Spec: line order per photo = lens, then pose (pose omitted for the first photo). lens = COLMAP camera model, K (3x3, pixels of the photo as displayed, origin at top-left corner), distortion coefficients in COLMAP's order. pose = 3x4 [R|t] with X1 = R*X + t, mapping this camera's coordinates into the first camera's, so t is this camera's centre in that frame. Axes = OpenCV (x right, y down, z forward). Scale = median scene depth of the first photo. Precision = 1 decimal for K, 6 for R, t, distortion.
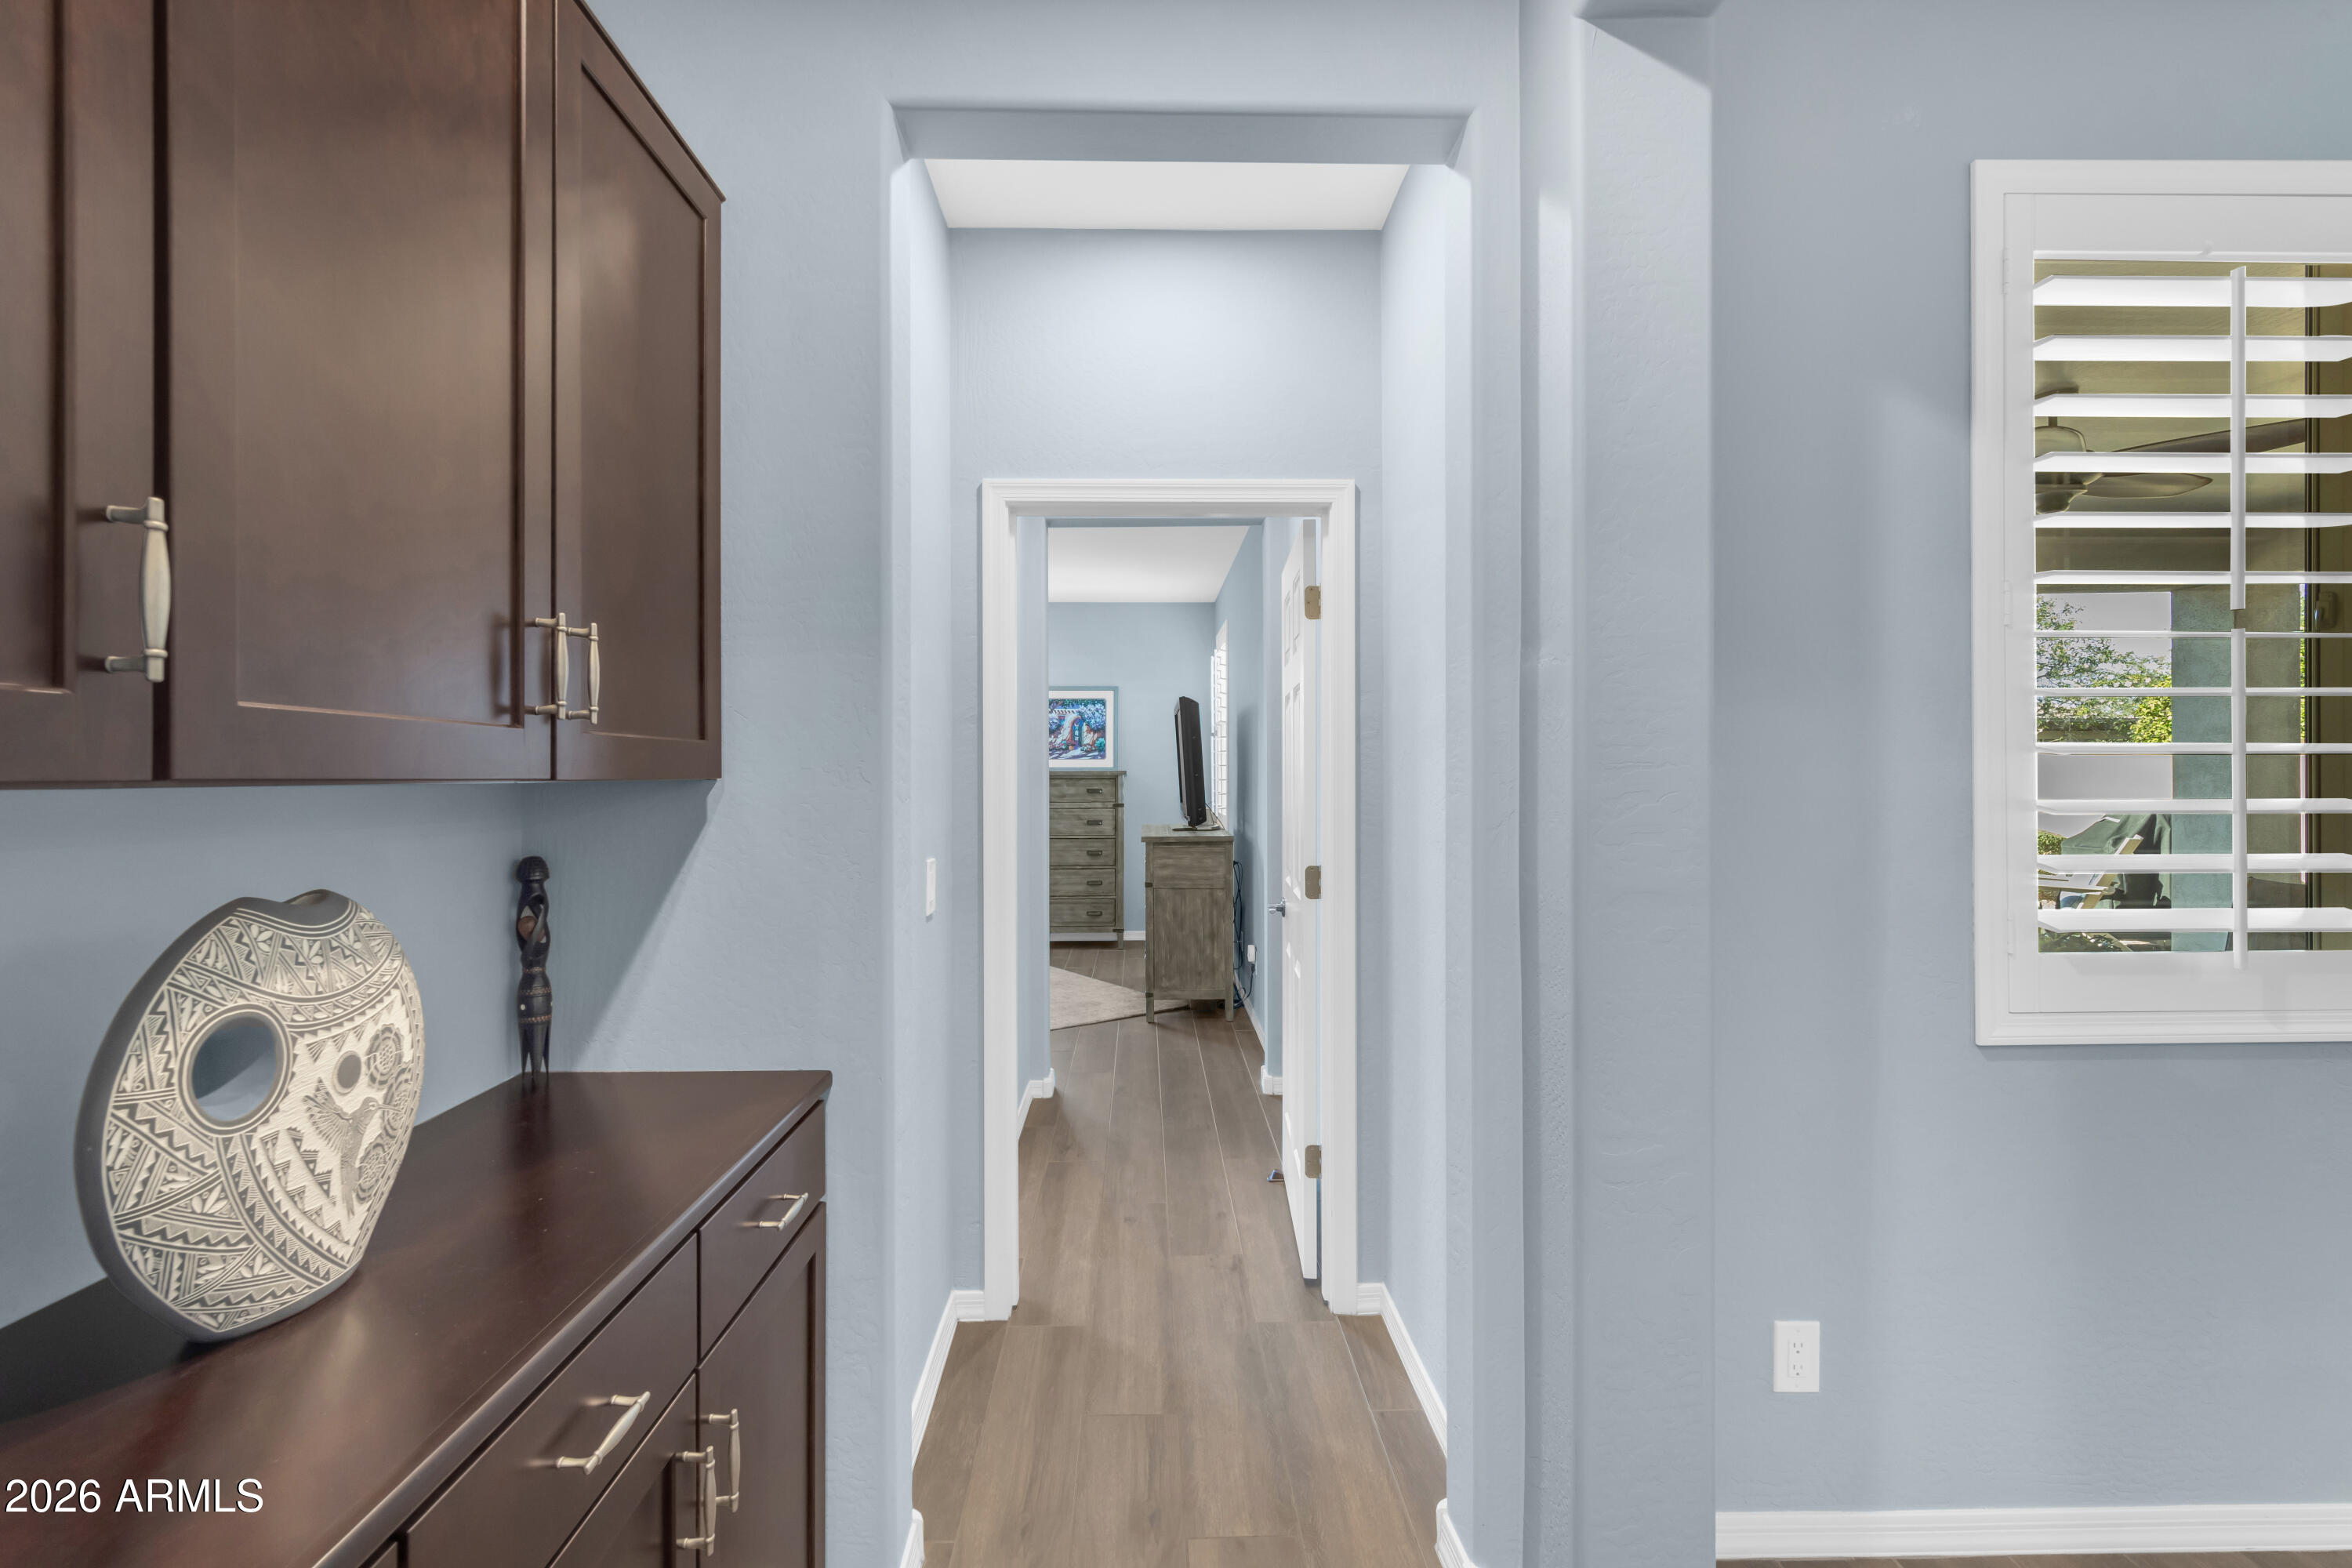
lens RADIAL K [[1095.8, 0, 1171.6], [0, 1095.8, 777.3], [0, 0, 1]] dist [0.002979, 0.000976]
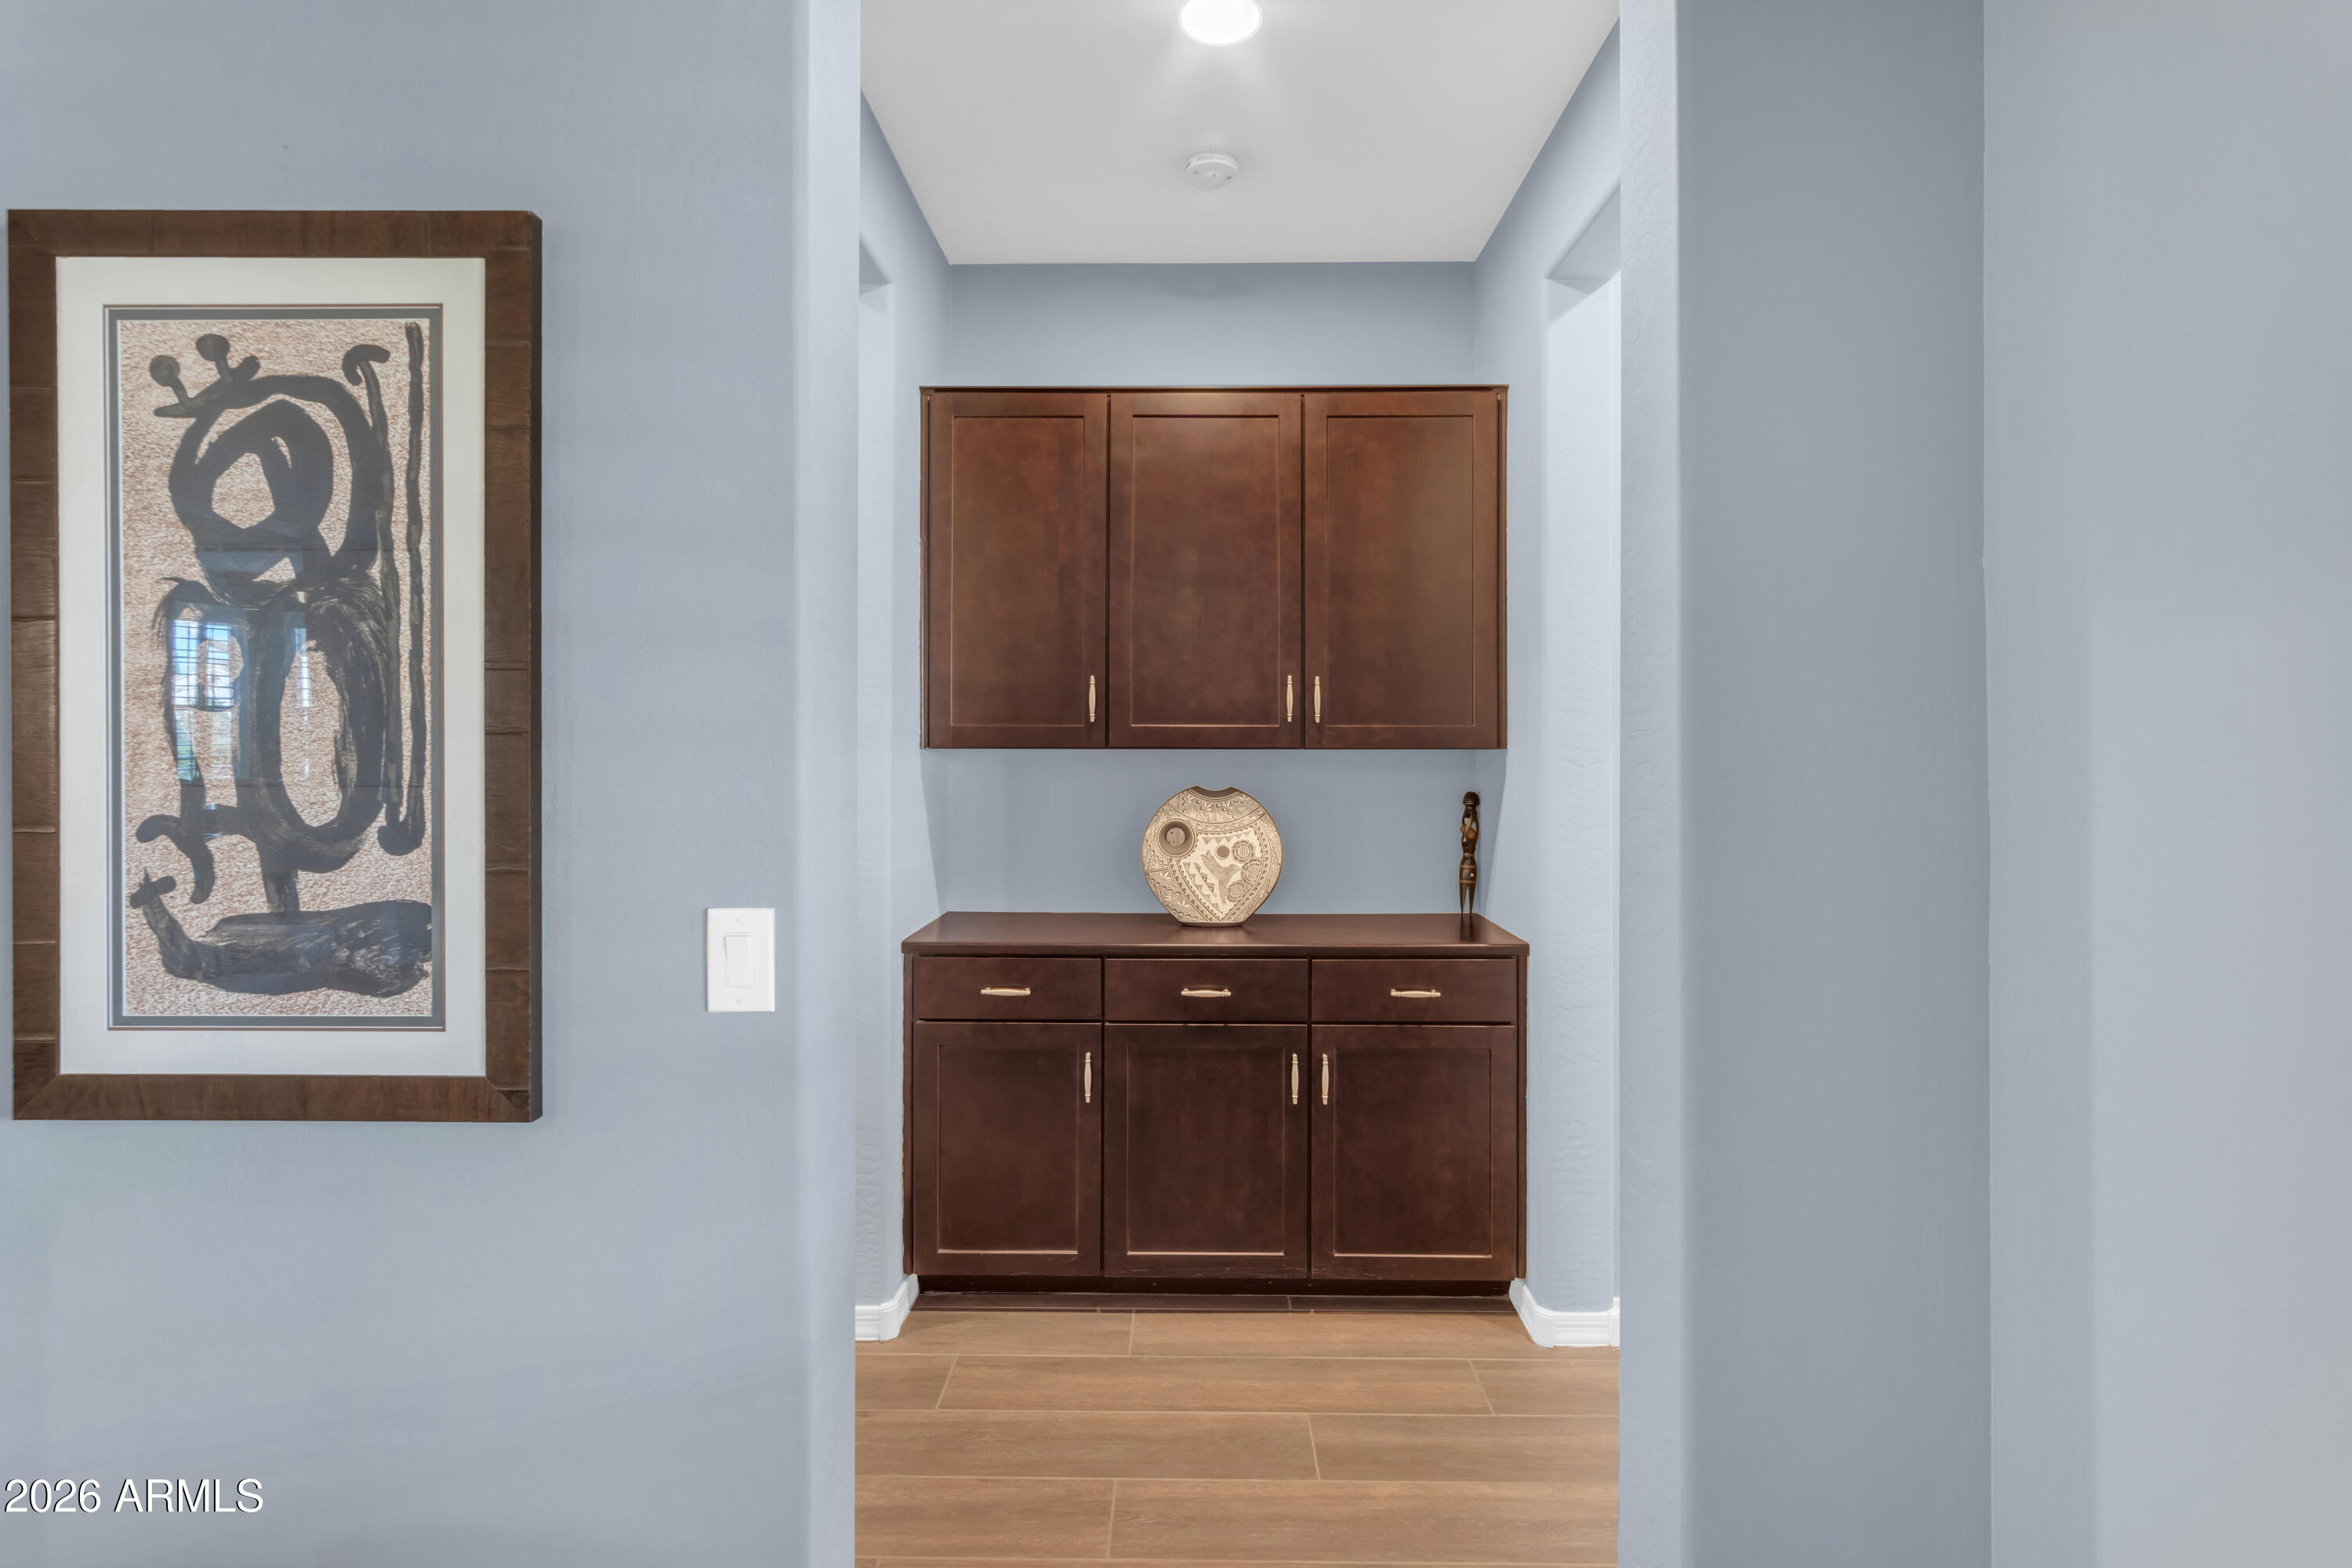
lens RADIAL K [[1099.5, 0, 1178.6], [0, 1099.5, 748.3], [0, 0, 1]] dist [0.000348, 0.000104]
pose [[-0.034747, -0.001813, -0.999394, 2.114708], [-0.003033, 0.999994, -0.001709, 0.009505], [0.999392, 0.002972, -0.034753, 1.012354]]
